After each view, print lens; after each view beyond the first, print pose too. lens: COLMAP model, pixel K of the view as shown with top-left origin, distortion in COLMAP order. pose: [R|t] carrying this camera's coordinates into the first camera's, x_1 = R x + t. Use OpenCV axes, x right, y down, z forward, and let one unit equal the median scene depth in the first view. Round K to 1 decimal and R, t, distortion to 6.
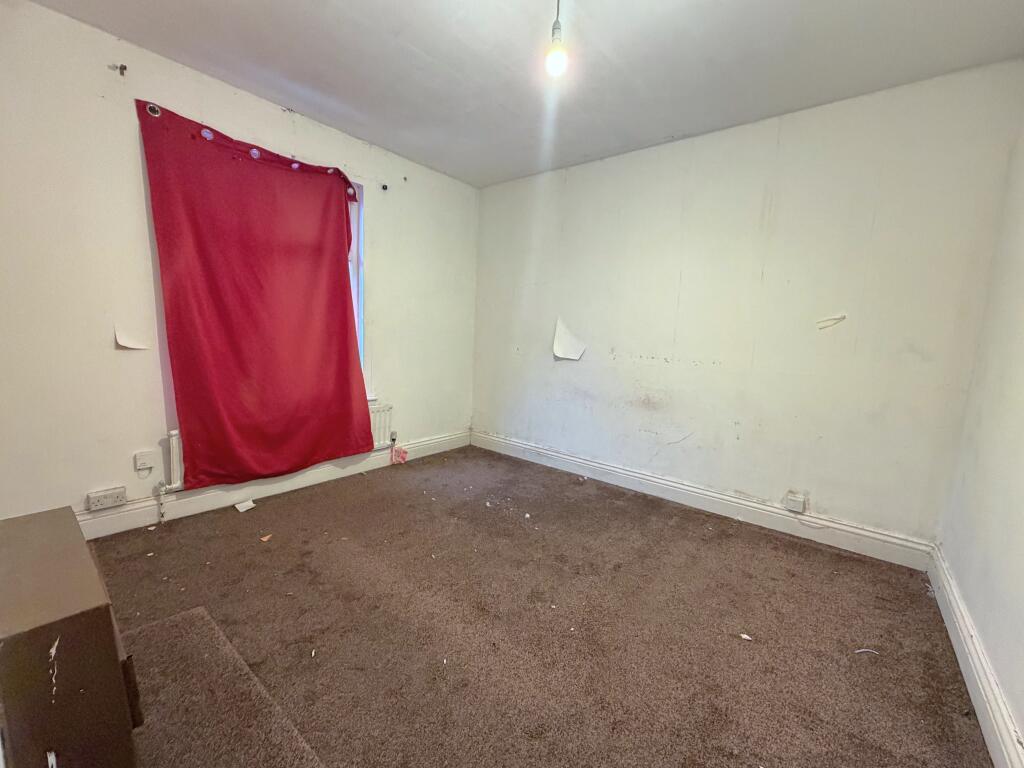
lens RADIAL K [[407.5, 0, 518.8], [0, 407.5, 383.8], [0, 0, 1]] dist [-0.001816, -0.000033]
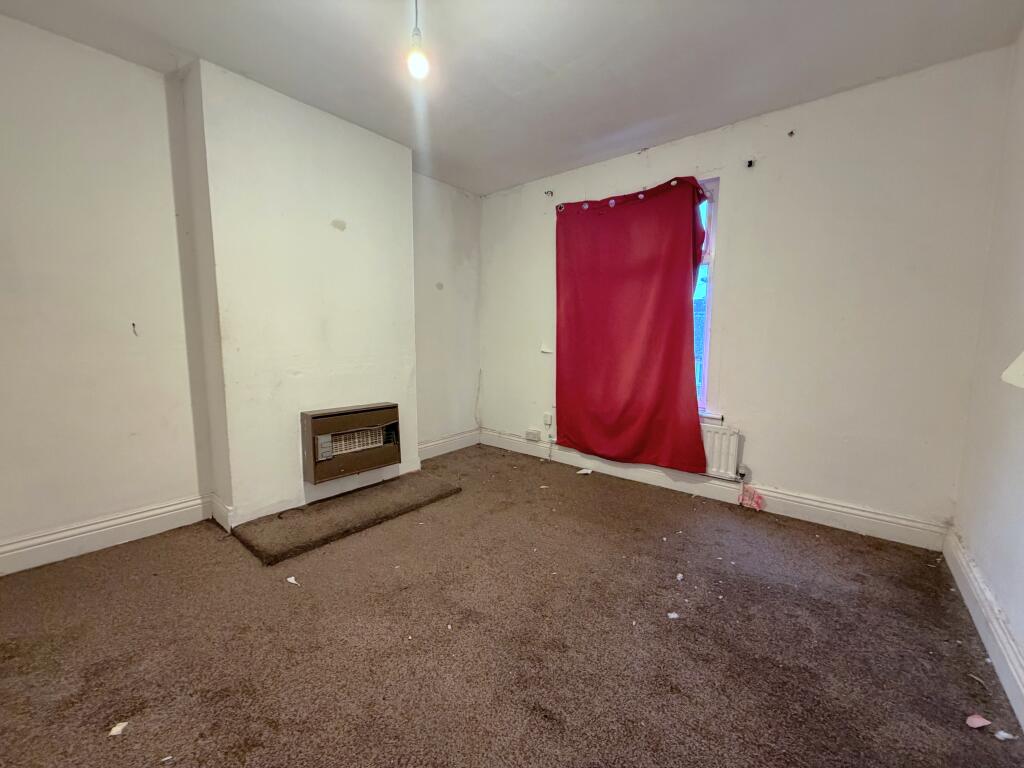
lens RADIAL K [[407.5, 0, 518.5], [0, 407.5, 385.8], [0, 0, 1]] dist [-0.001816, -0.000033]
pose [[0.010734, 0.074456, -0.997167, 0.599168], [-0.134306, 0.988295, 0.072348, -0.042623], [0.990882, 0.133149, 0.020608, 0.671432]]
